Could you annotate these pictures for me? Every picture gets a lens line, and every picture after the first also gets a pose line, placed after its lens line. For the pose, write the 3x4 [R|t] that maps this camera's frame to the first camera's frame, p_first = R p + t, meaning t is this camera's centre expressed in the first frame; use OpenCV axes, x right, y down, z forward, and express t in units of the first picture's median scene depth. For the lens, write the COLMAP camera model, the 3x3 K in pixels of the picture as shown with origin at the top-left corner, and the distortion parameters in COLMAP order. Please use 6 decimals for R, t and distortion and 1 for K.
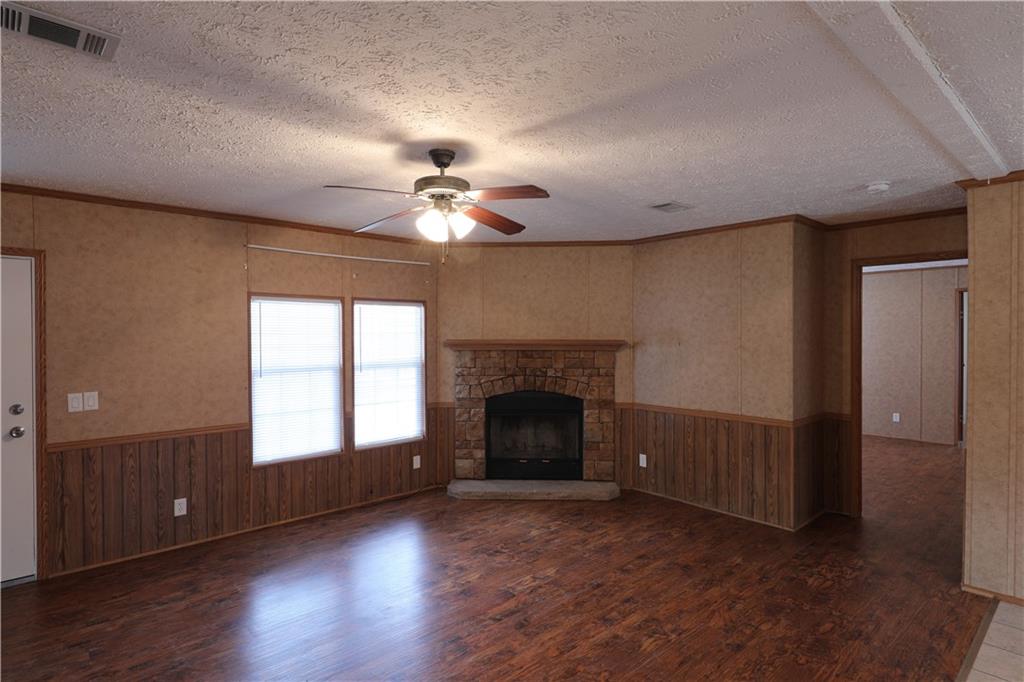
lens RADIAL K [[535.4, 0, 512.0], [0, 535.4, 338.6], [0, 0, 1]] dist [0.012313, -0.001239]
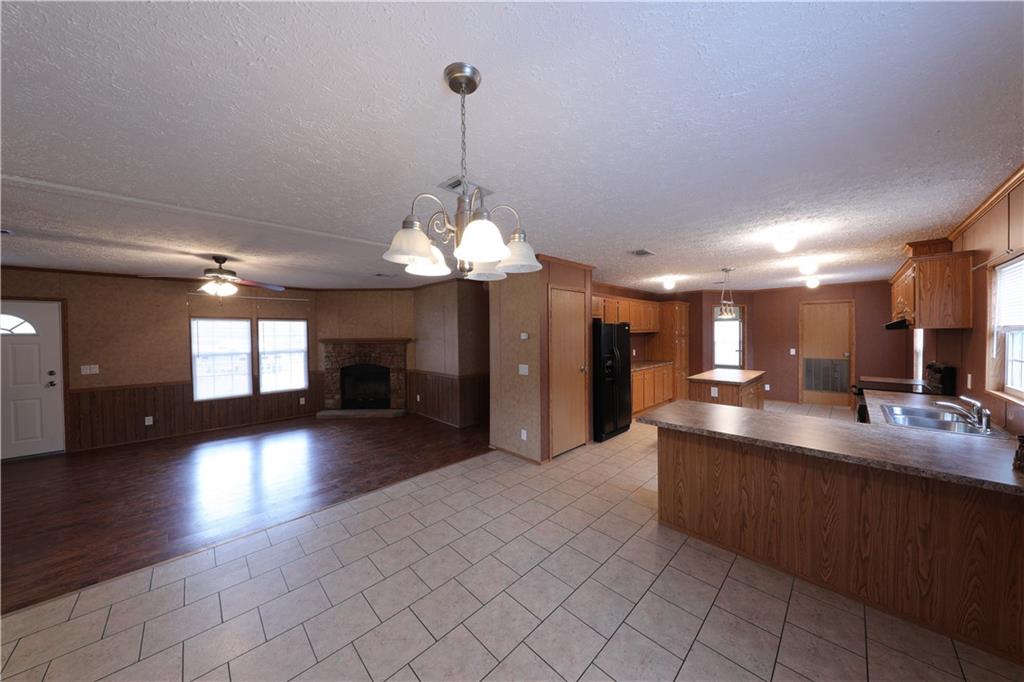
lens RADIAL K [[330.1, 0, 521.2], [0, 330.1, 338.9], [0, 0, 1]] dist [-0.010270, -0.000324]
pose [[0.998318, -0.008420, 0.057369, 0.591927], [0.007960, 0.999934, 0.008255, -0.000231], [-0.057435, -0.007784, 0.998319, -0.261115]]
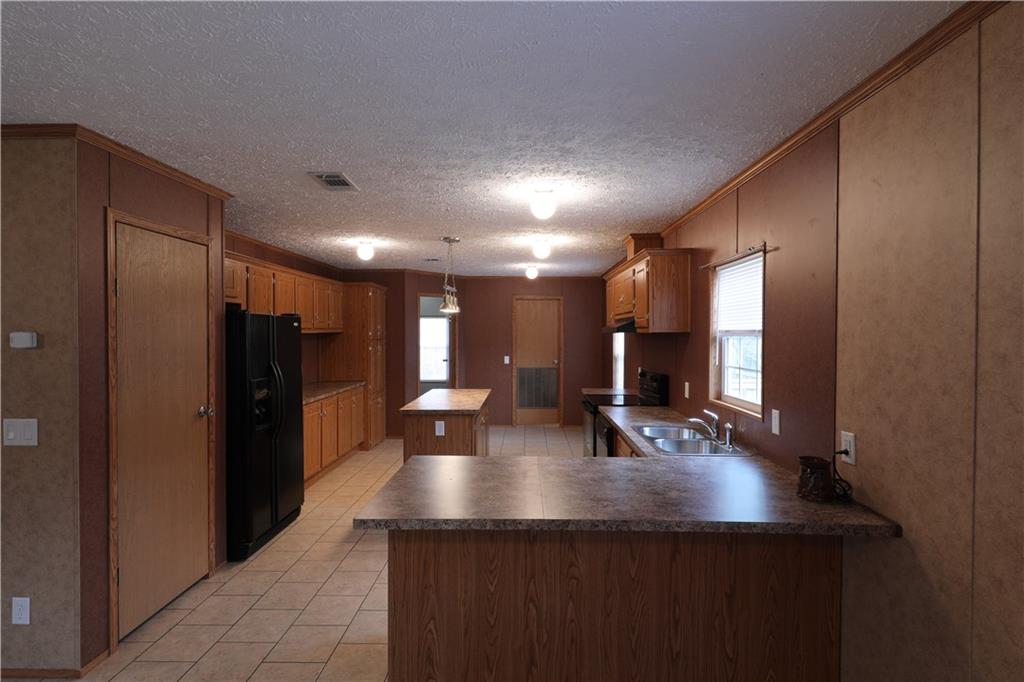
lens RADIAL K [[516.4, 0, 512.5], [0, 516.4, 339.2], [0, 0, 1]] dist [0.010352, -0.002440]
pose [[0.689456, -0.005443, 0.724307, 0.611359], [0.002431, 0.999984, 0.005200, -0.002430], [-0.724324, -0.001824, 0.689458, -0.084783]]
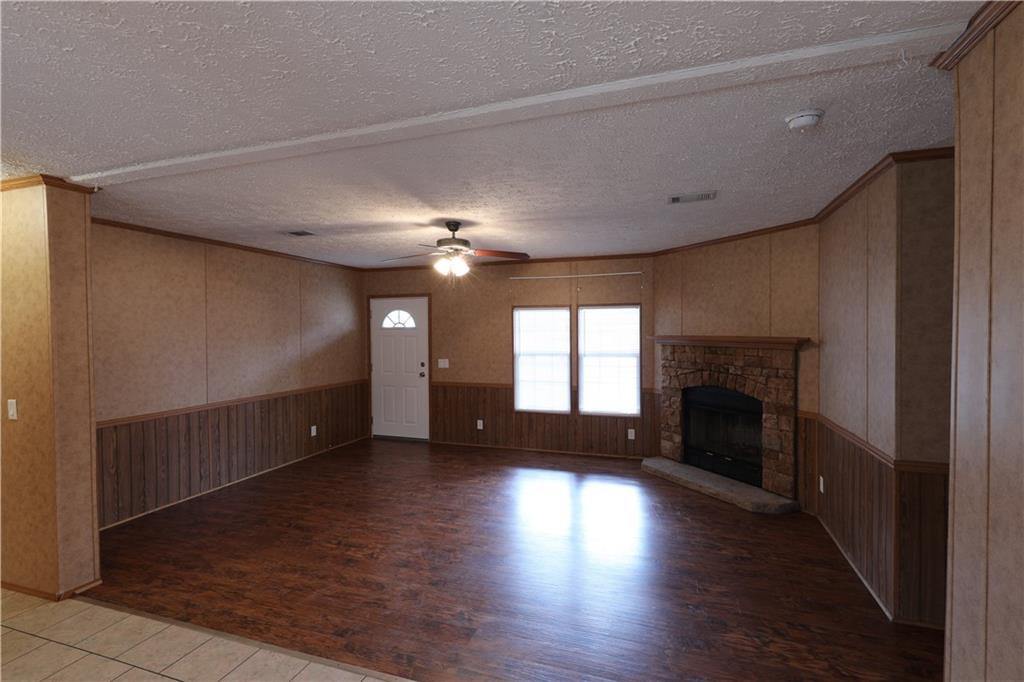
lens RADIAL K [[478.7, 0, 513.0], [0, 478.7, 338.7], [0, 0, 1]] dist [0.011243, -0.000397]
pose [[0.481901, 0.014691, -0.876102, 0.700116], [-0.002086, 0.999876, 0.015619, -0.006783], [0.876223, -0.005699, 0.481872, 0.244624]]
